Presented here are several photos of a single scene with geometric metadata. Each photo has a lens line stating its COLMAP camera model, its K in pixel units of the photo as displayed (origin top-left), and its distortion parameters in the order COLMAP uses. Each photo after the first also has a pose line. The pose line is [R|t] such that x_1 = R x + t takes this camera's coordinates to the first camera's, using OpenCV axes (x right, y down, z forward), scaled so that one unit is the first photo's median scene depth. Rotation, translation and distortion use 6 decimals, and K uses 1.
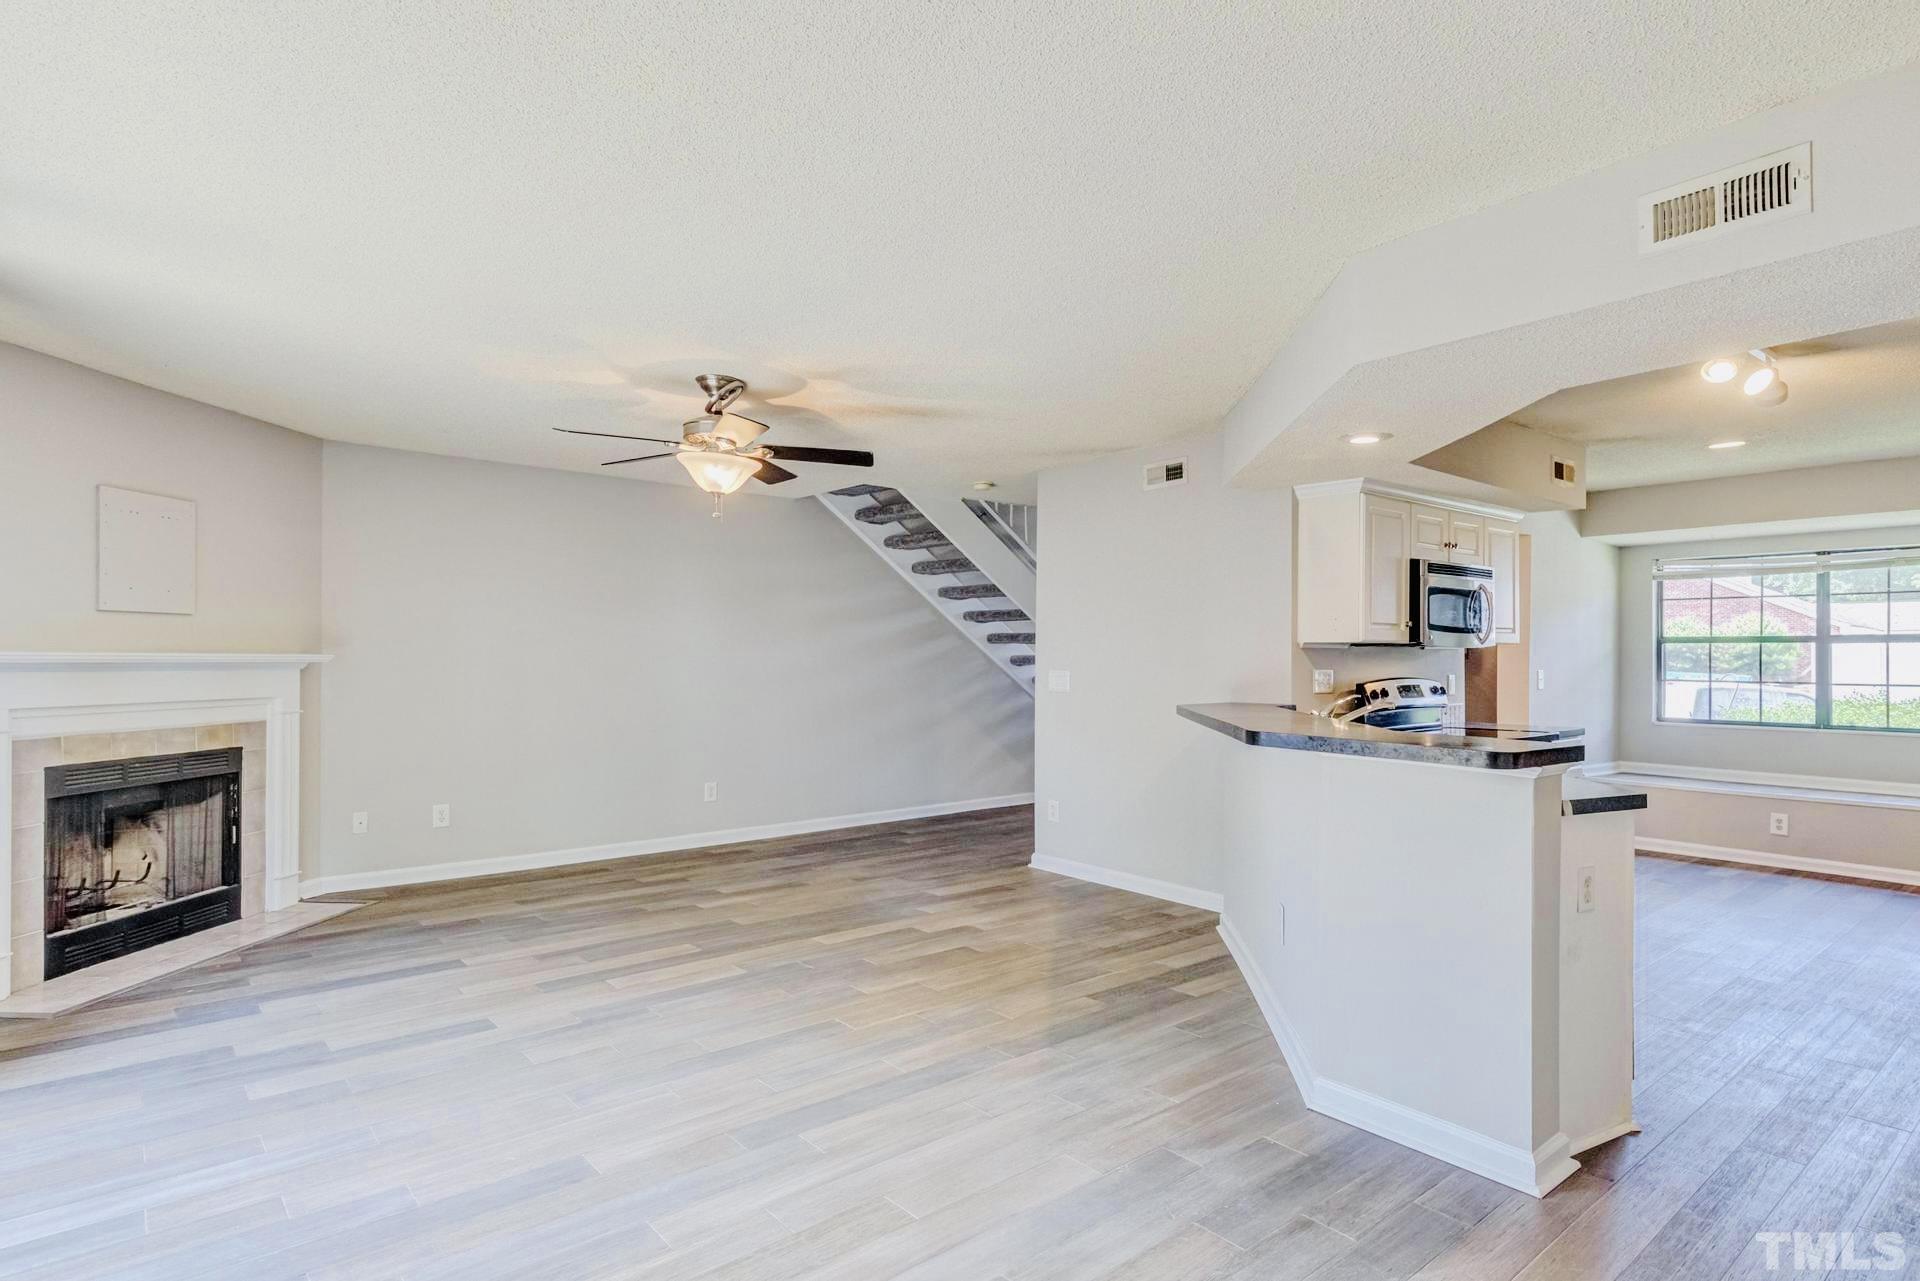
lens RADIAL K [[996.3, 0, 960.0], [0, 996.3, 640.5], [0, 0, 1]] dist [0.020335, -0.000889]
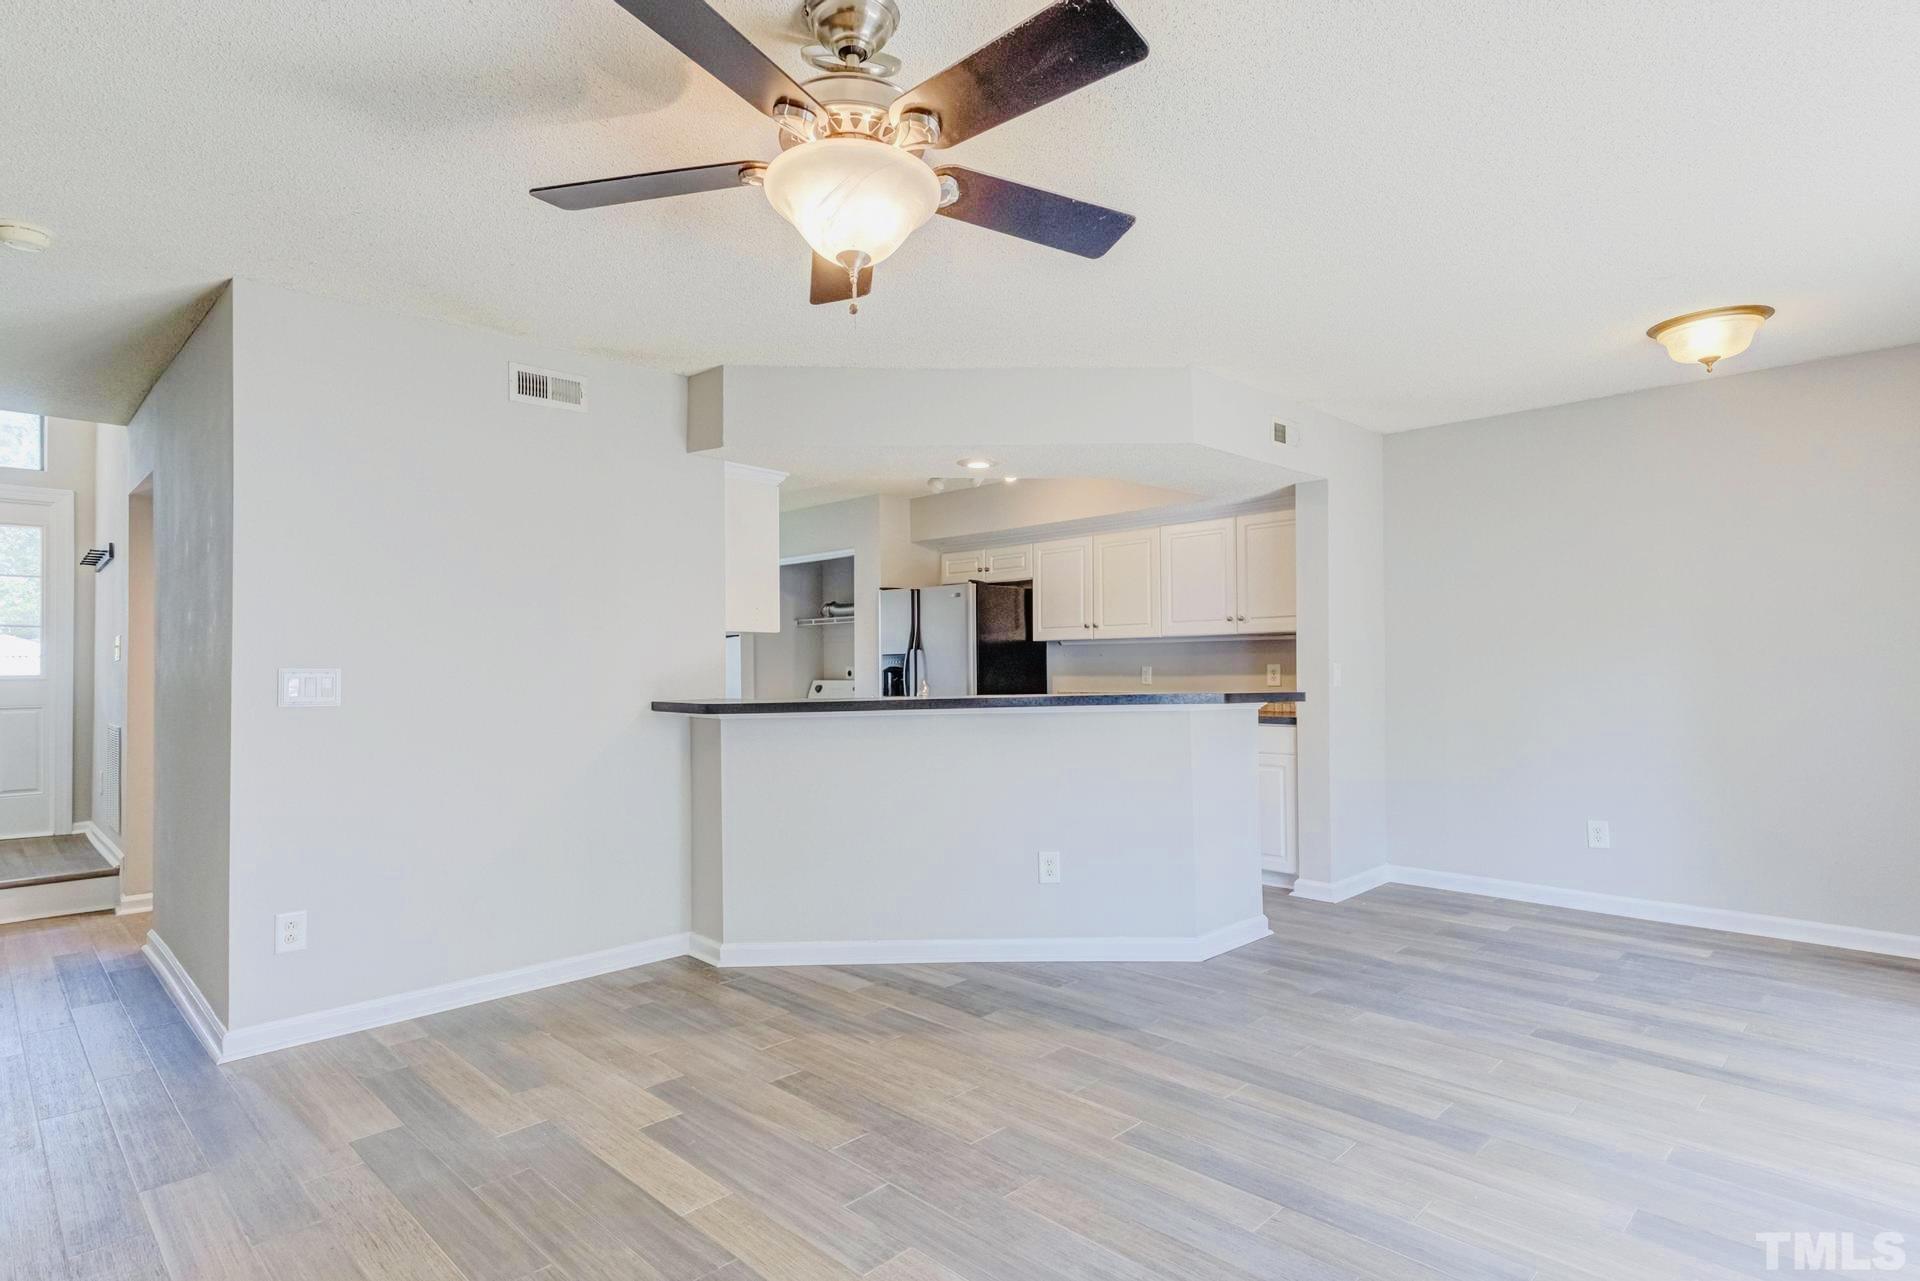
lens RADIAL K [[1019.3, 0, 994.4], [0, 1019.3, 652.7], [0, 0, 1]] dist [0.023366, -0.000206]
pose [[-0.103805, 0.006454, 0.994577, -0.697971], [-0.006790, 0.999951, -0.007197, 0.031357], [-0.994574, -0.007500, -0.103756, 0.958907]]
